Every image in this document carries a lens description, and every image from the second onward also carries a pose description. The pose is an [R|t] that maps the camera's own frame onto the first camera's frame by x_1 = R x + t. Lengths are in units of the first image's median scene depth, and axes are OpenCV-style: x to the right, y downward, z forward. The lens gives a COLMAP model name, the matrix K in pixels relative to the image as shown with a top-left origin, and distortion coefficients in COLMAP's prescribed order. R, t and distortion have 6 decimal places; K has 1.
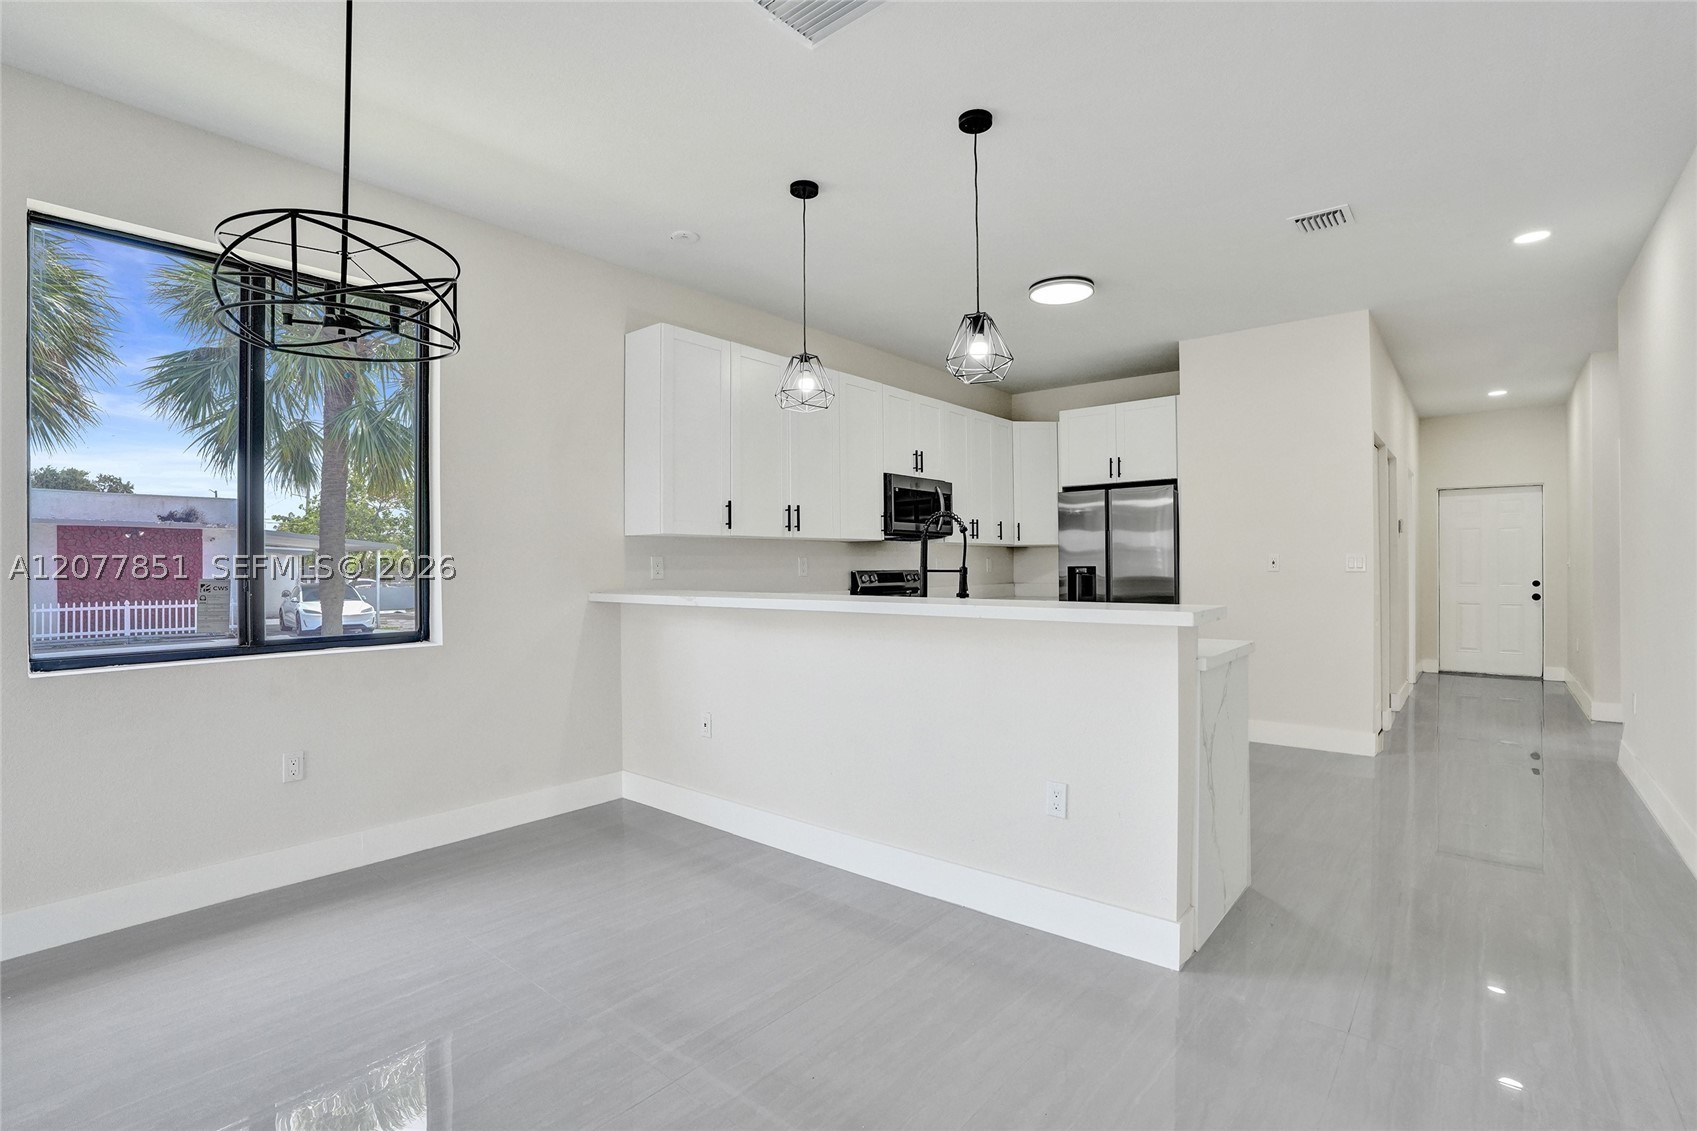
lens RADIAL K [[779.7, 0, 865.5], [0, 779.7, 556.9], [0, 0, 1]] dist [-0.044360, 0.007330]
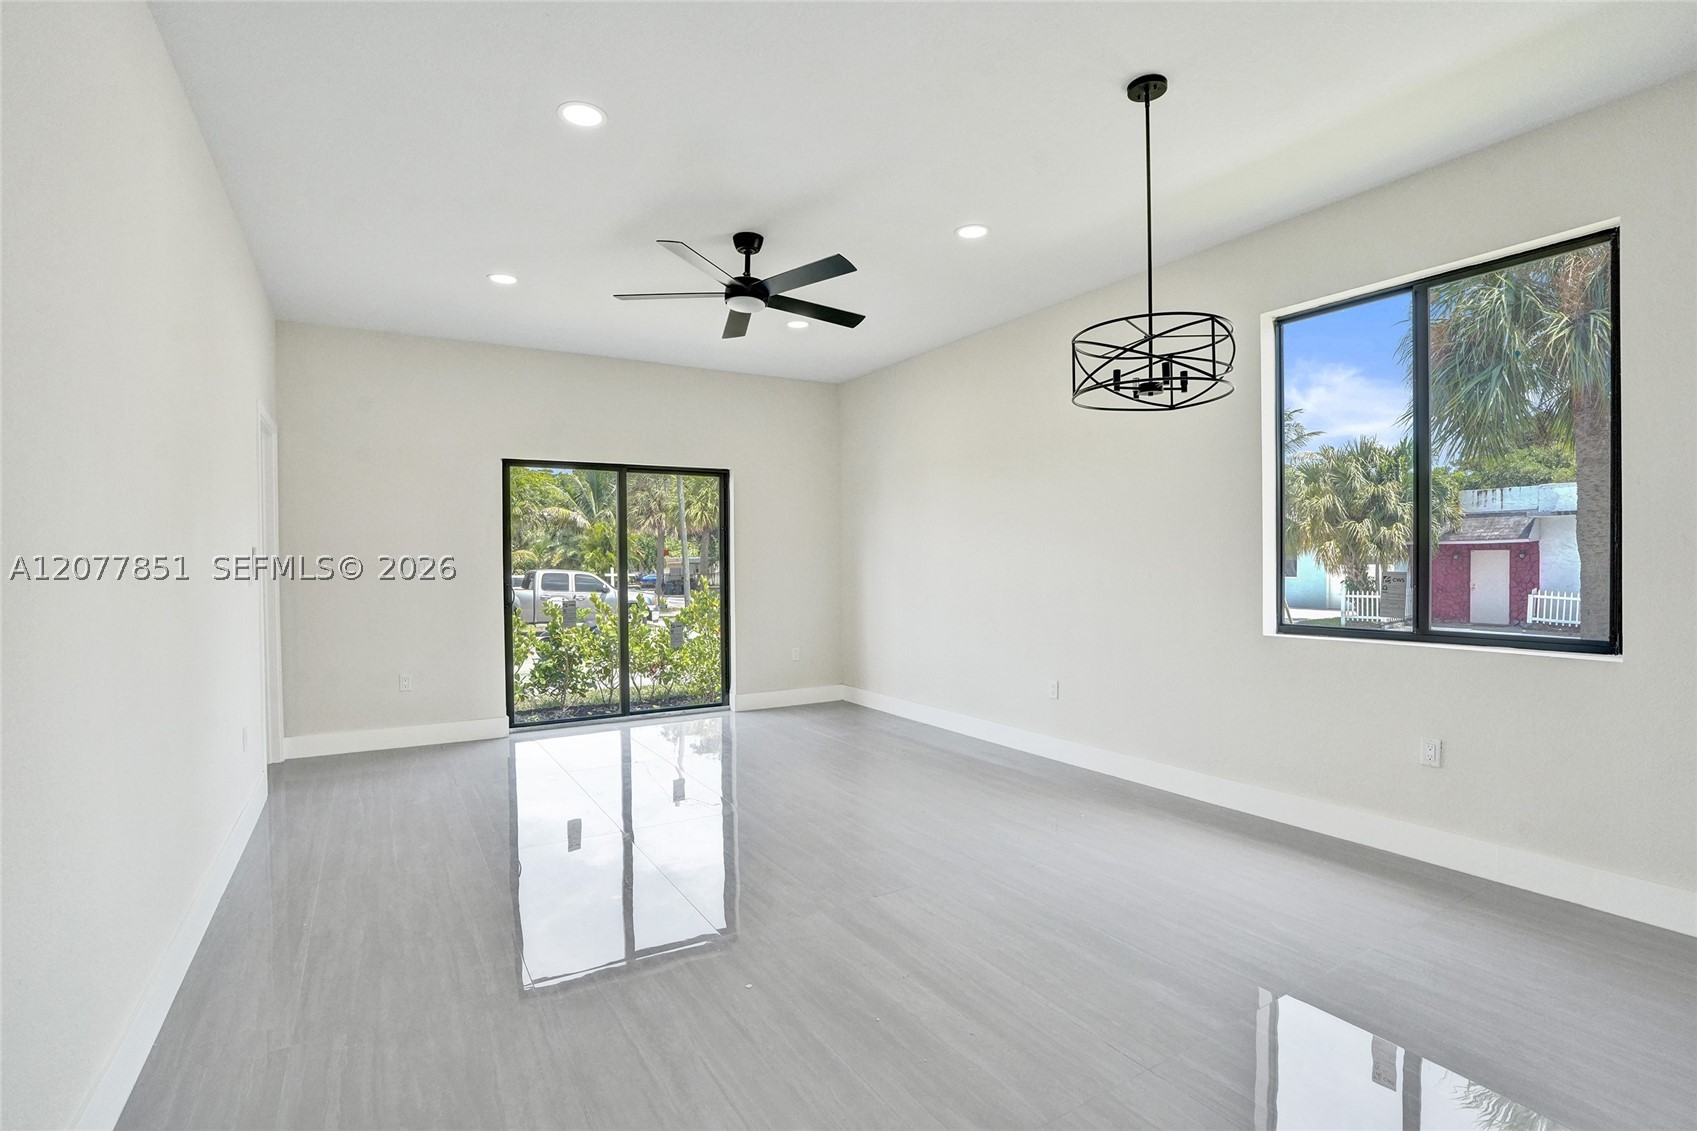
lens RADIAL K [[779.7, 0, 848.9], [0, 779.7, 573.1], [0, 0, 1]] dist [-0.044360, 0.007330]
pose [[-0.313602, 0.017607, -0.949391, 0.298473], [0.005970, 0.999845, 0.016571, 0.004786], [0.949536, -0.000472, -0.313659, 0.346028]]
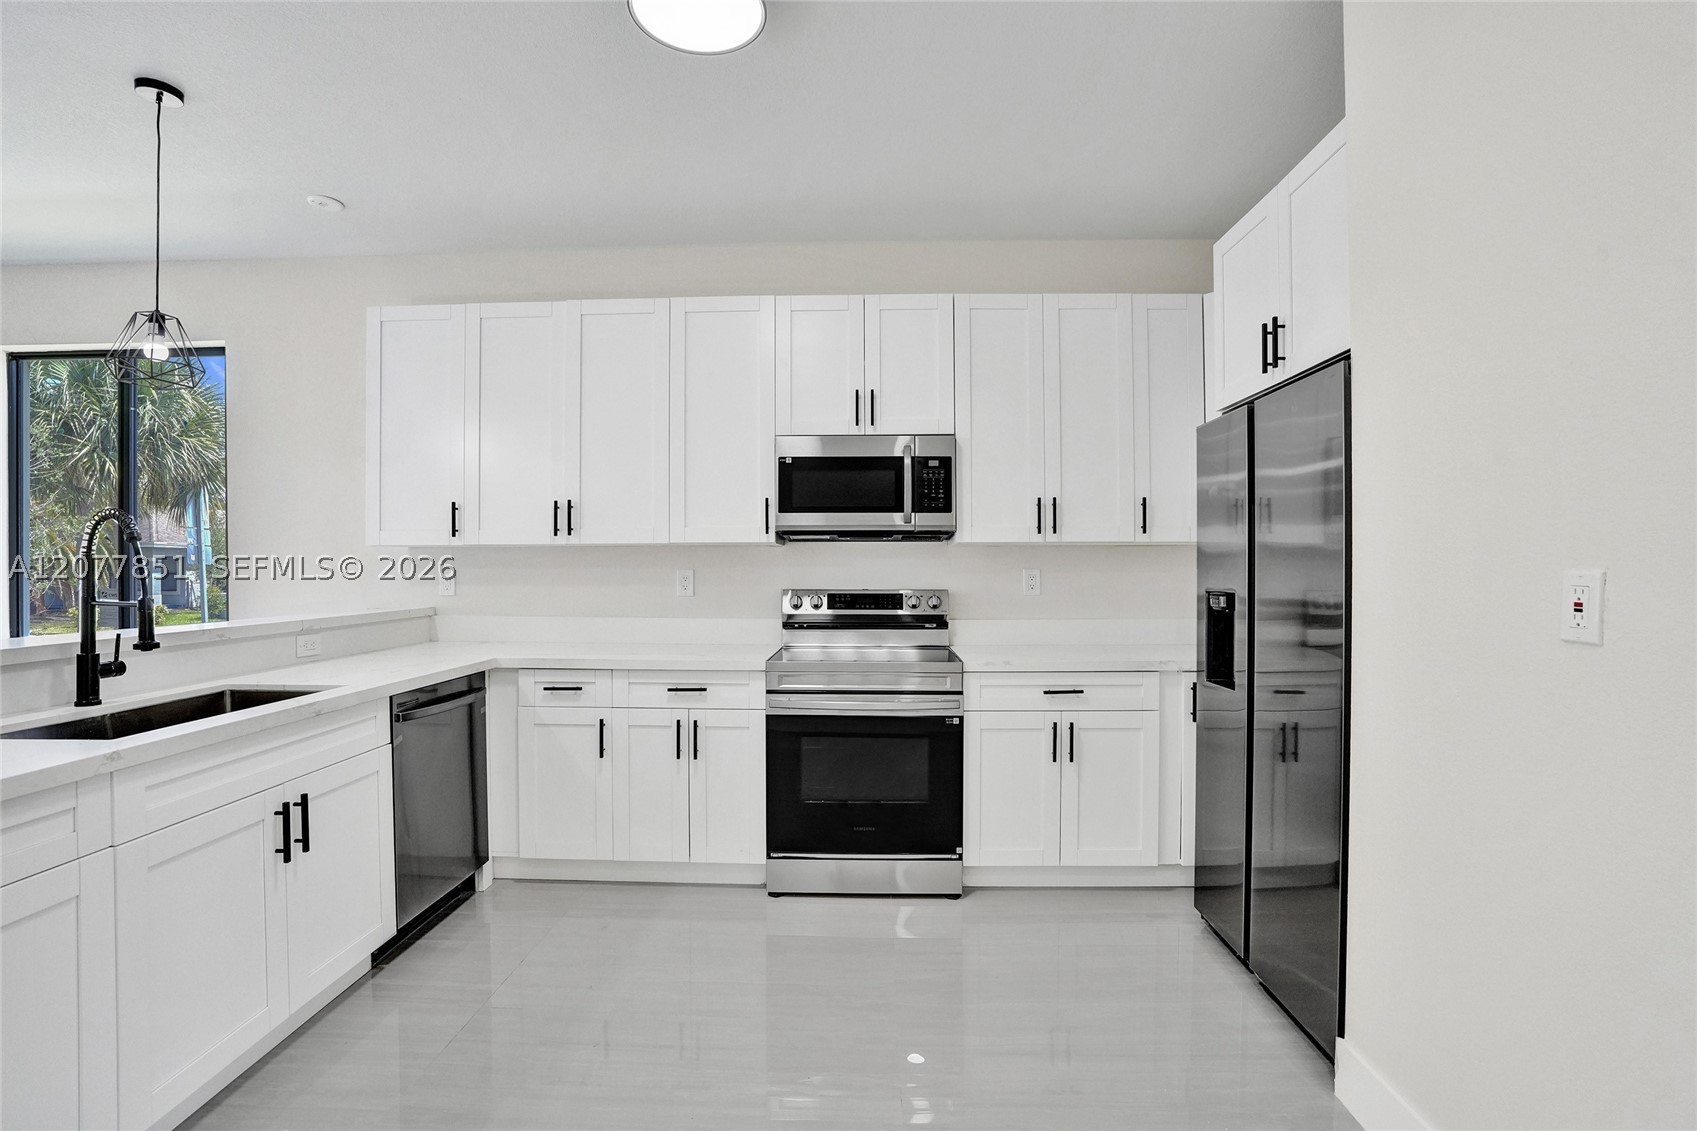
lens RADIAL K [[779.7, 0, 861.1], [0, 779.7, 574.8], [0, 0, 1]] dist [-0.044360, 0.007330]
pose [[0.612808, 0.004070, -0.790222, 0.612508], [0.002385, 0.999973, 0.007000, -0.000605], [0.790229, -0.006174, 0.612781, 0.725810]]
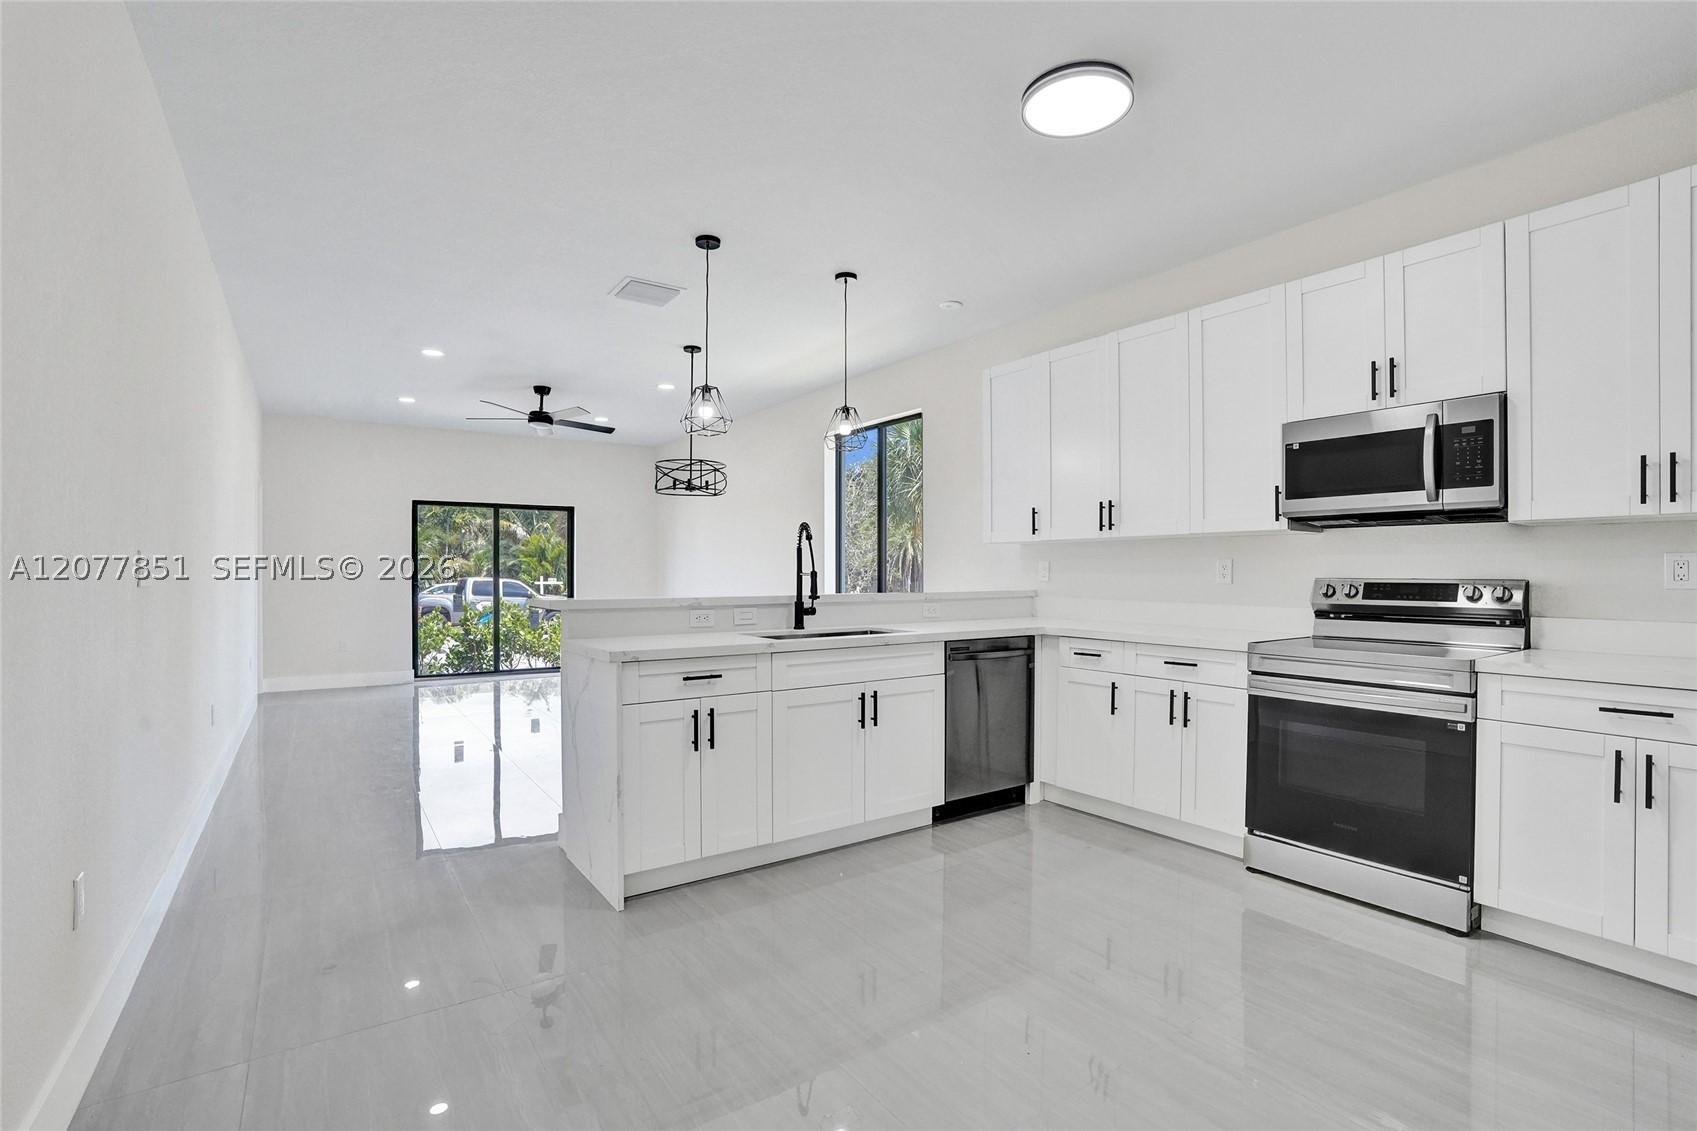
lens RADIAL K [[779.7, 0, 851.8], [0, 779.7, 572.1], [0, 0, 1]] dist [-0.044360, 0.007330]
pose [[-0.258973, 0.000414, -0.965884, 0.773476], [0.000464, 1.000000, 0.000304, 0.012759], [0.965884, -0.000369, -0.258973, 0.889099]]
